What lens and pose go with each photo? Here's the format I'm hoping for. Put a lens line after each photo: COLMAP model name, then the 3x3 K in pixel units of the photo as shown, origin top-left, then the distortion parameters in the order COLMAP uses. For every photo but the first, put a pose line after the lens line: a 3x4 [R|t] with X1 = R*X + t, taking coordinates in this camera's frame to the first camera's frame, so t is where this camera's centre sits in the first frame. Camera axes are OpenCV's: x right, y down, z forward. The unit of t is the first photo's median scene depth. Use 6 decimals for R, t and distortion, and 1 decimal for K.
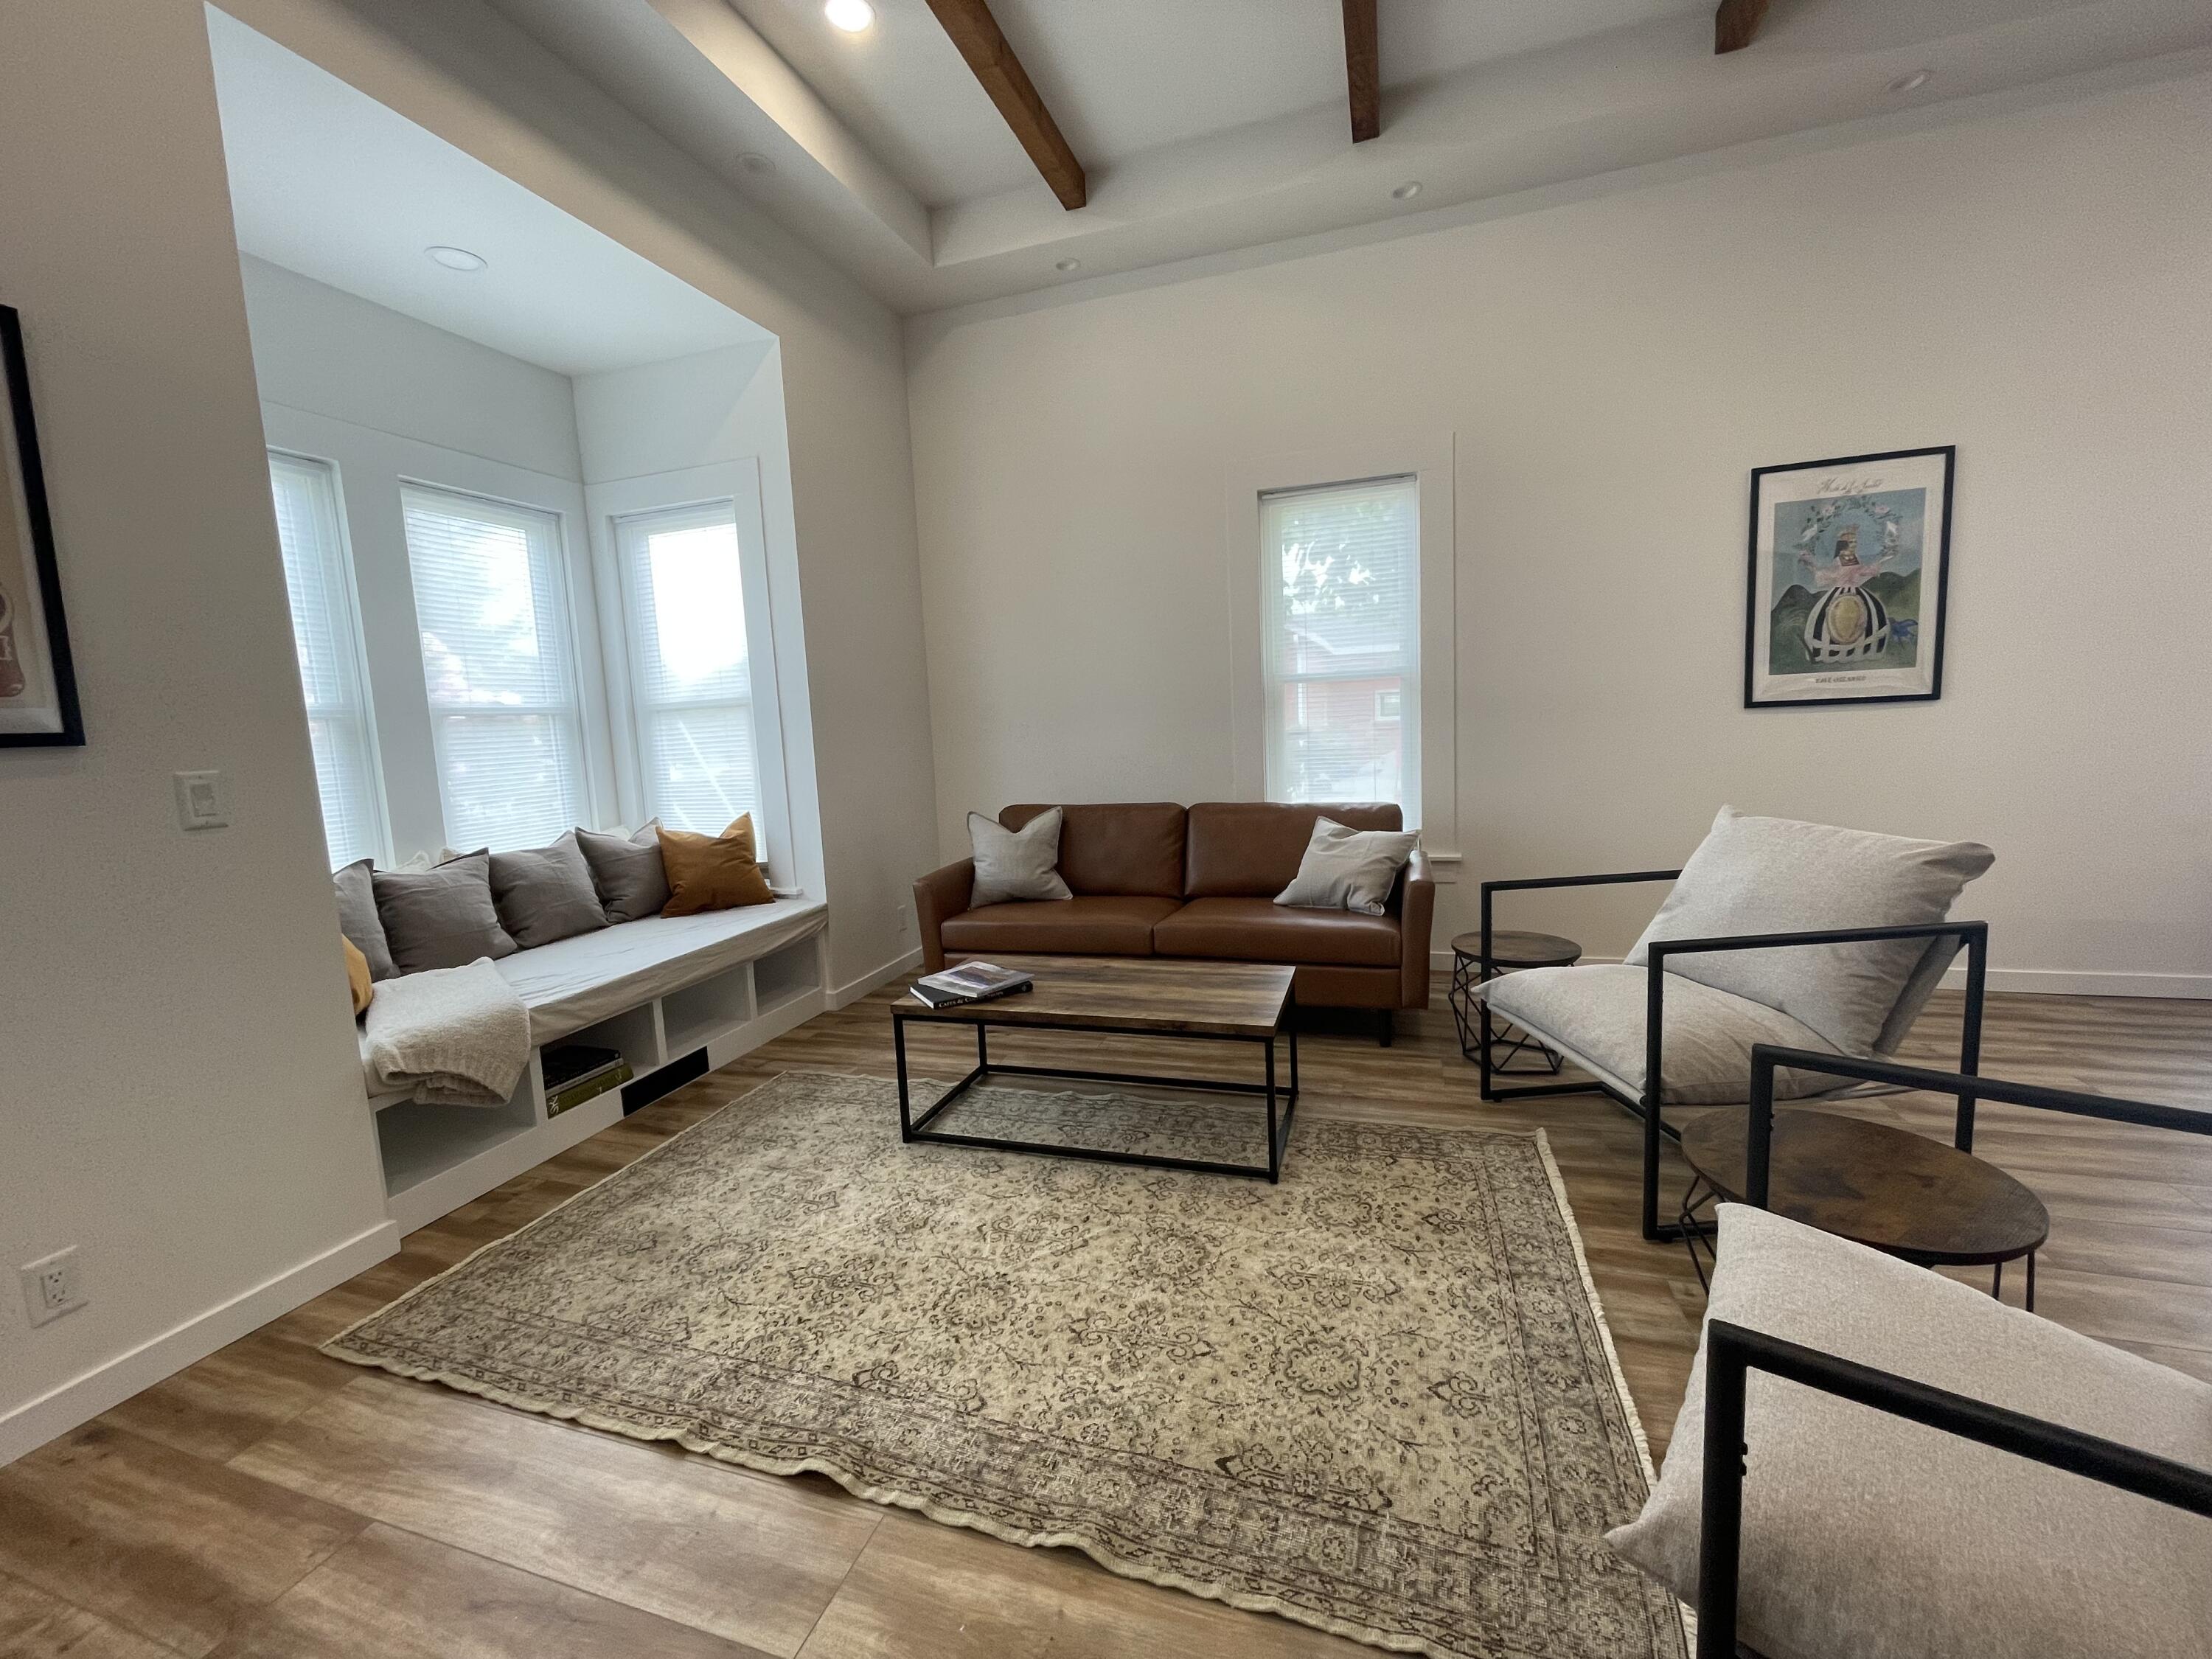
lens RADIAL K [[895.0, 0, 1114.5], [0, 895.0, 815.6], [0, 0, 1]] dist [-0.004736, 0.002427]
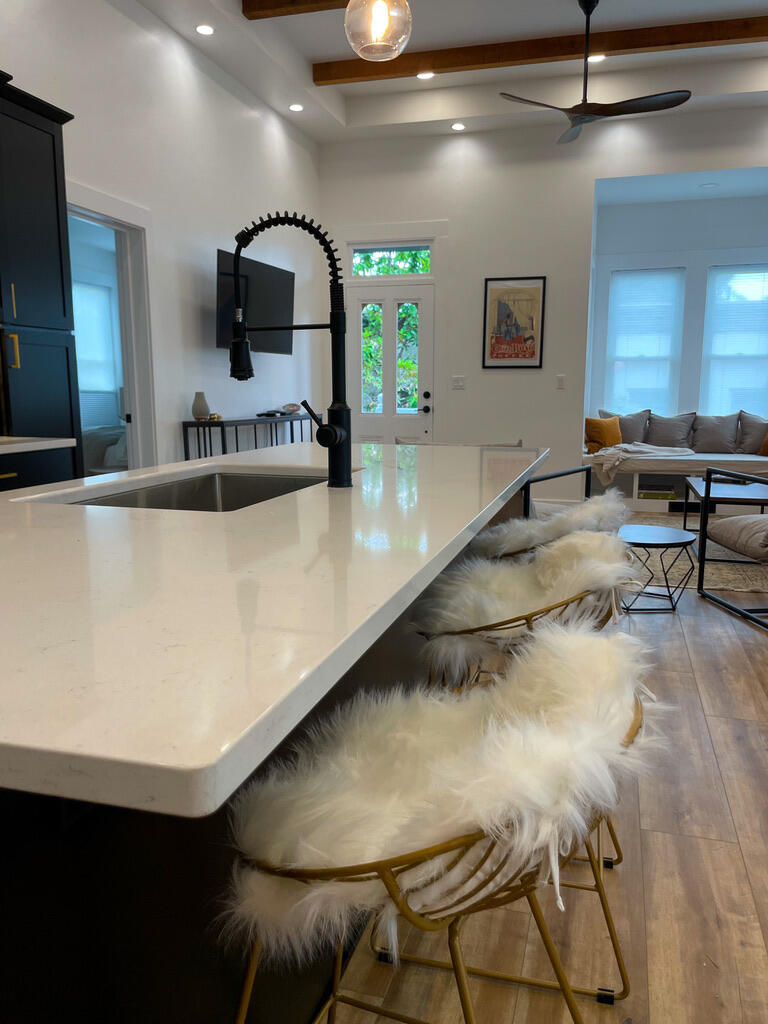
lens RADIAL K [[791.5, 0, 406.6], [0, 791.5, 512.3], [0, 0, 1]] dist [0.055635, -0.010775]
pose [[0.043909, 0.203851, -0.978017, 1.963553], [-0.112058, 0.973788, 0.197938, -0.056582], [0.992731, 0.100903, 0.065601, 0.062481]]
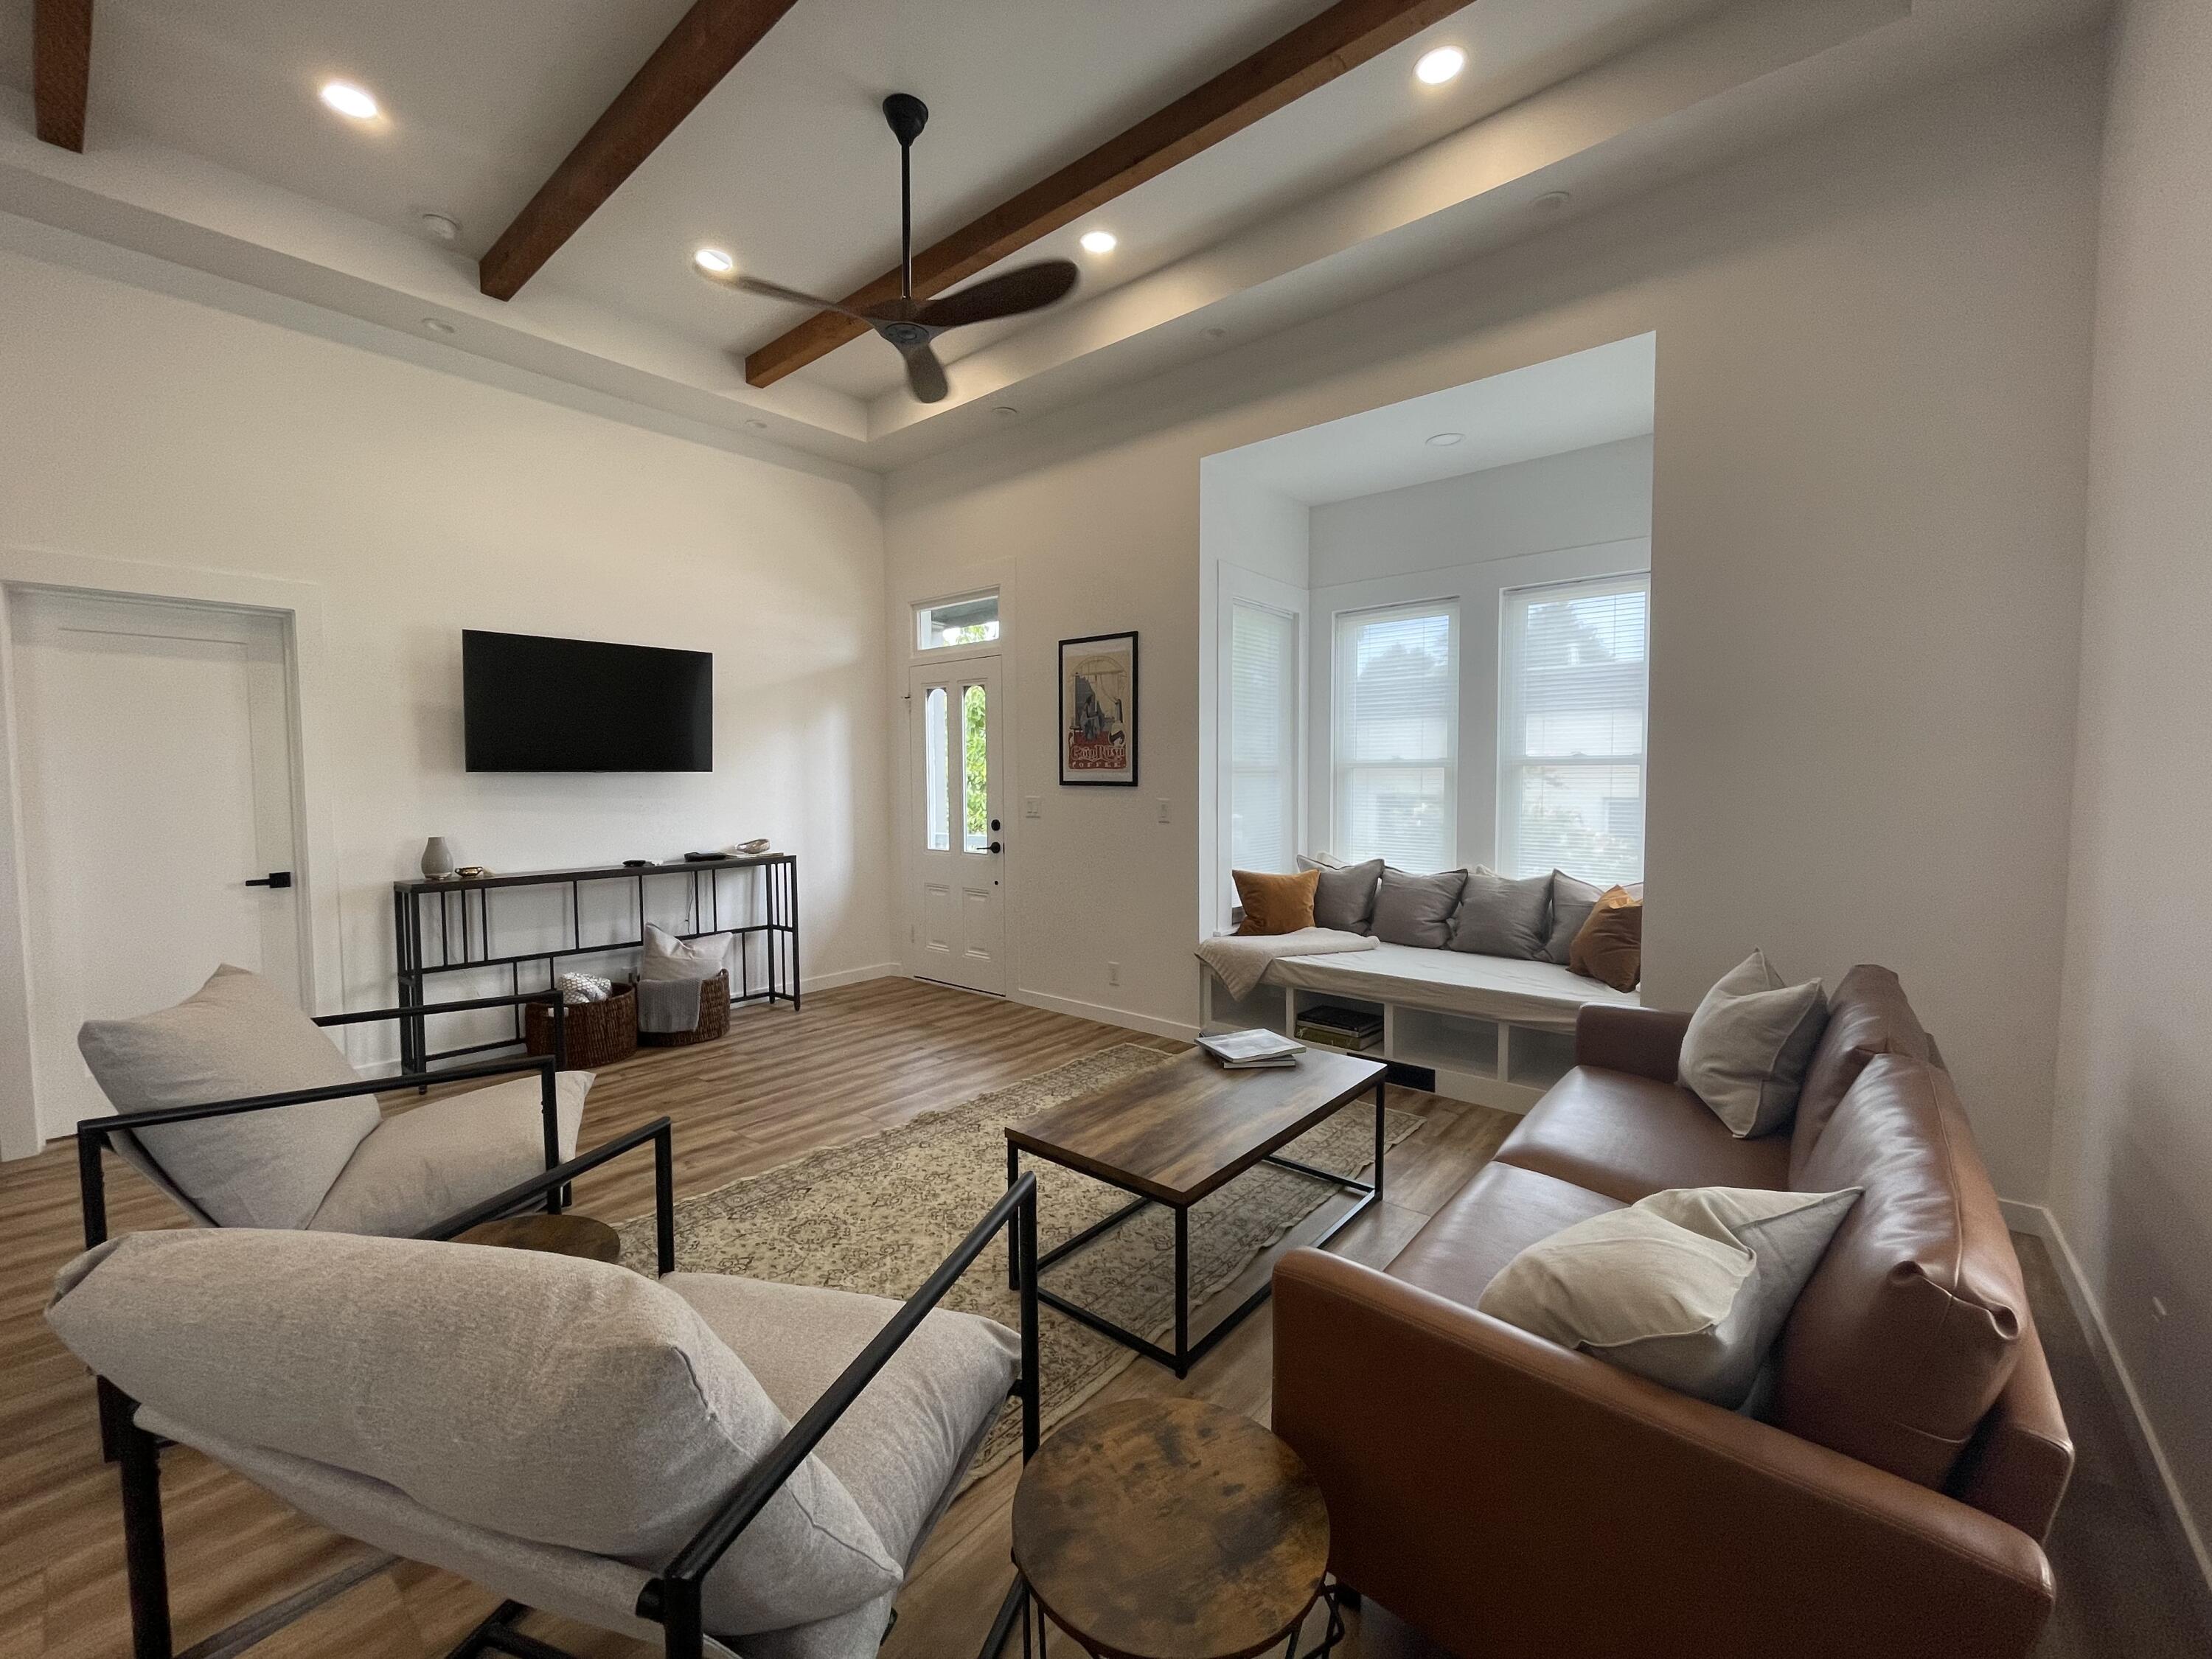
lens RADIAL K [[895.0, 0, 1090.2], [0, 895.0, 810.8], [0, 0, 1]] dist [-0.004736, 0.002427]
pose [[-0.394495, 0.088772, -0.914600, 0.889760], [-0.075078, 0.988881, 0.128365, -0.219998], [0.915826, 0.119306, -0.383444, 1.234286]]
